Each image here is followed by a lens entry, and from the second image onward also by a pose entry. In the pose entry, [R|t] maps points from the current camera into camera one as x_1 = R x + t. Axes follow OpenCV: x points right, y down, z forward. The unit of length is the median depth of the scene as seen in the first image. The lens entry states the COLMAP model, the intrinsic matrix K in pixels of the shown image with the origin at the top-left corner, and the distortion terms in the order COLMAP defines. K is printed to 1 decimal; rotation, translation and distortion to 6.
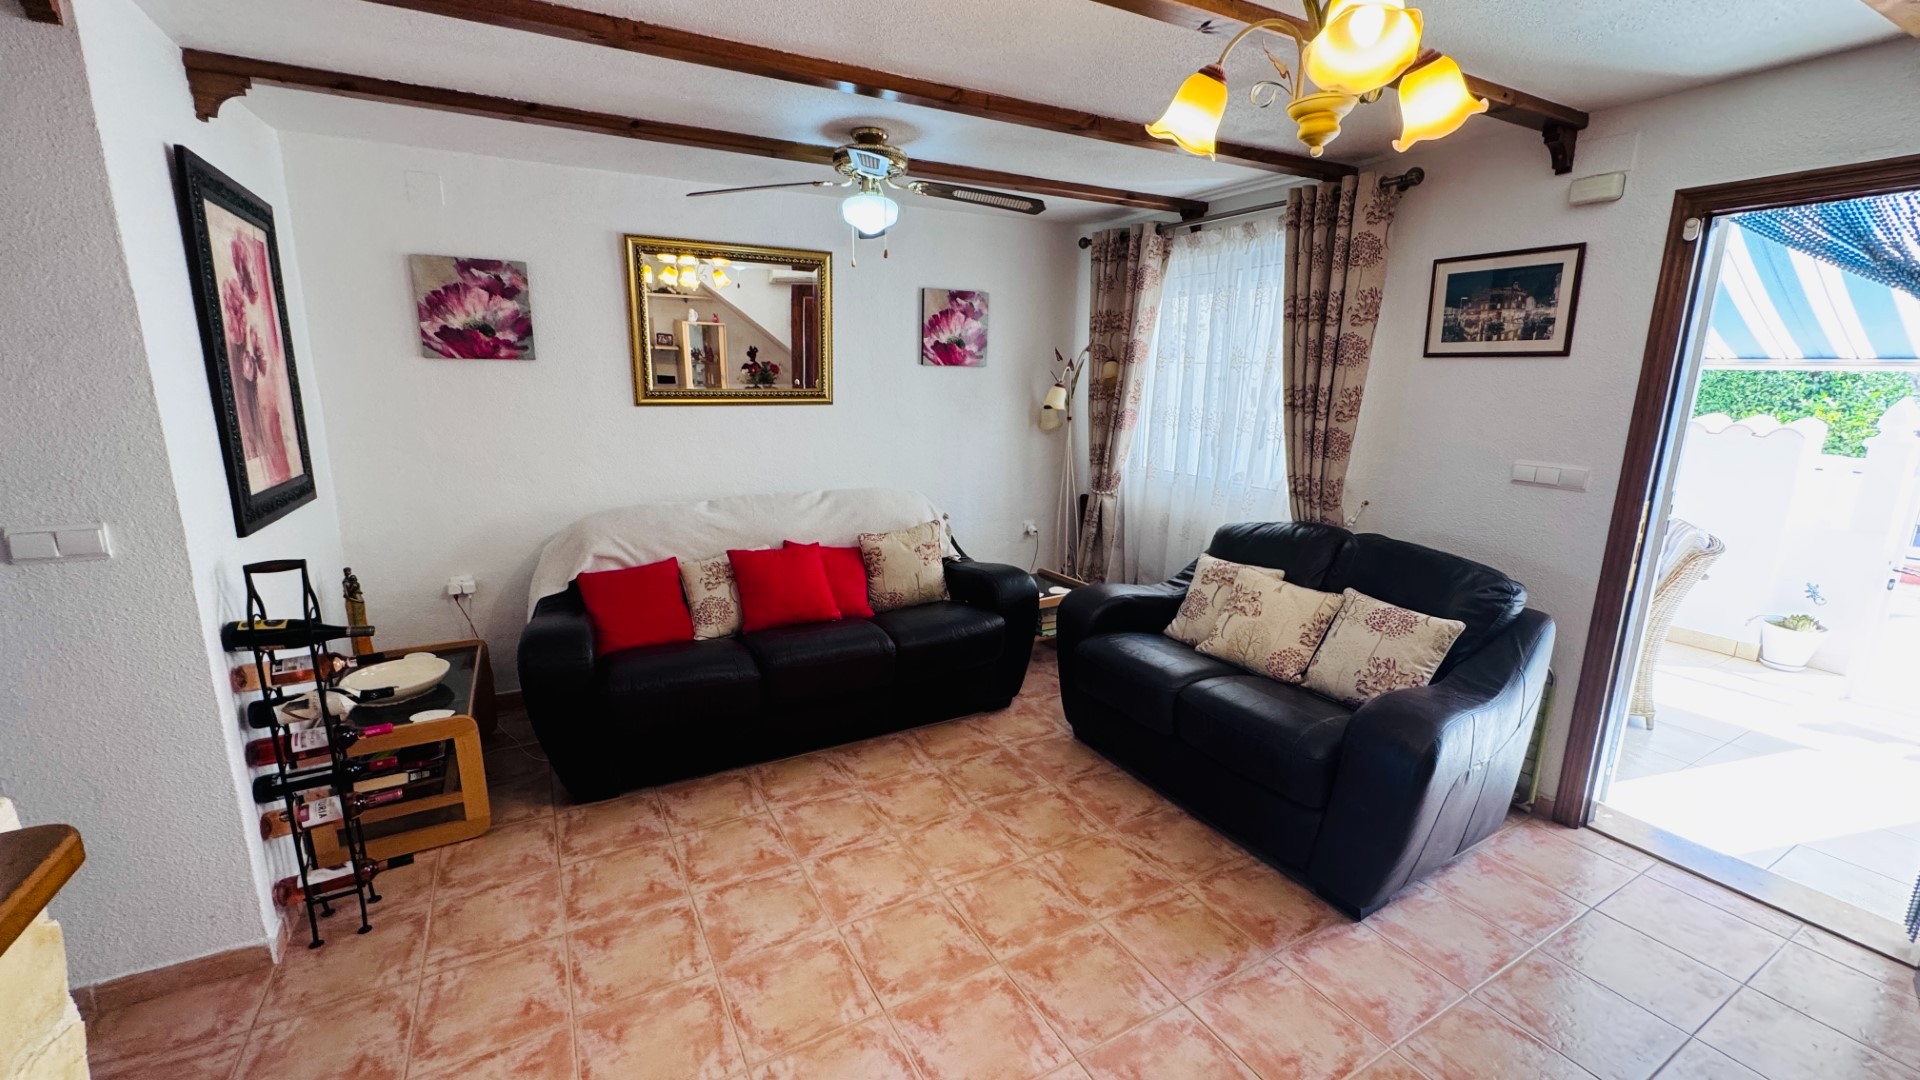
lens RADIAL K [[764.2, 0, 966.1], [0, 764.2, 536.4], [0, 0, 1]] dist [-0.000393, 0.000777]
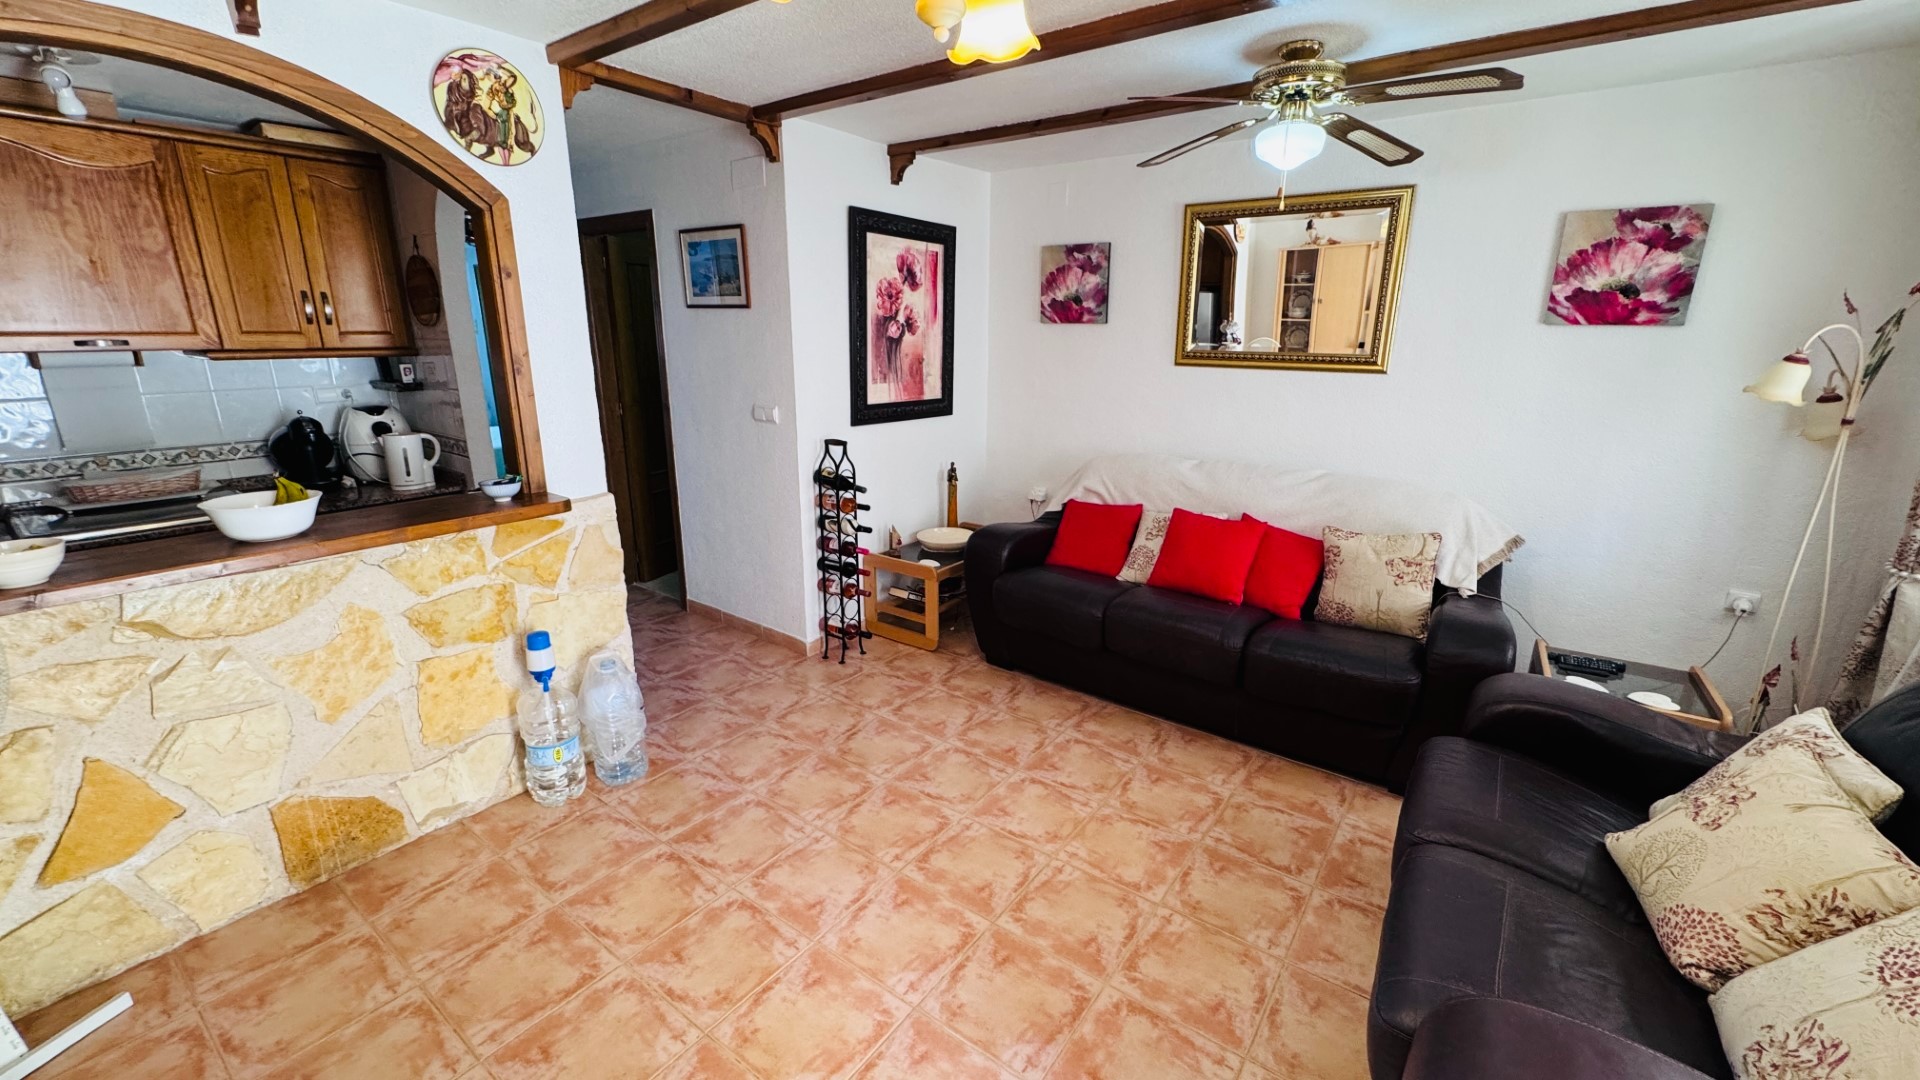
lens RADIAL K [[764.2, 0, 947.0], [0, 764.2, 534.6], [0, 0, 1]] dist [-0.000393, 0.000777]
pose [[0.412940, 0.232045, -0.880702, 0.591526], [-0.195647, 0.967024, 0.163055, -0.067585], [0.889496, 0.104975, 0.444722, 0.332508]]
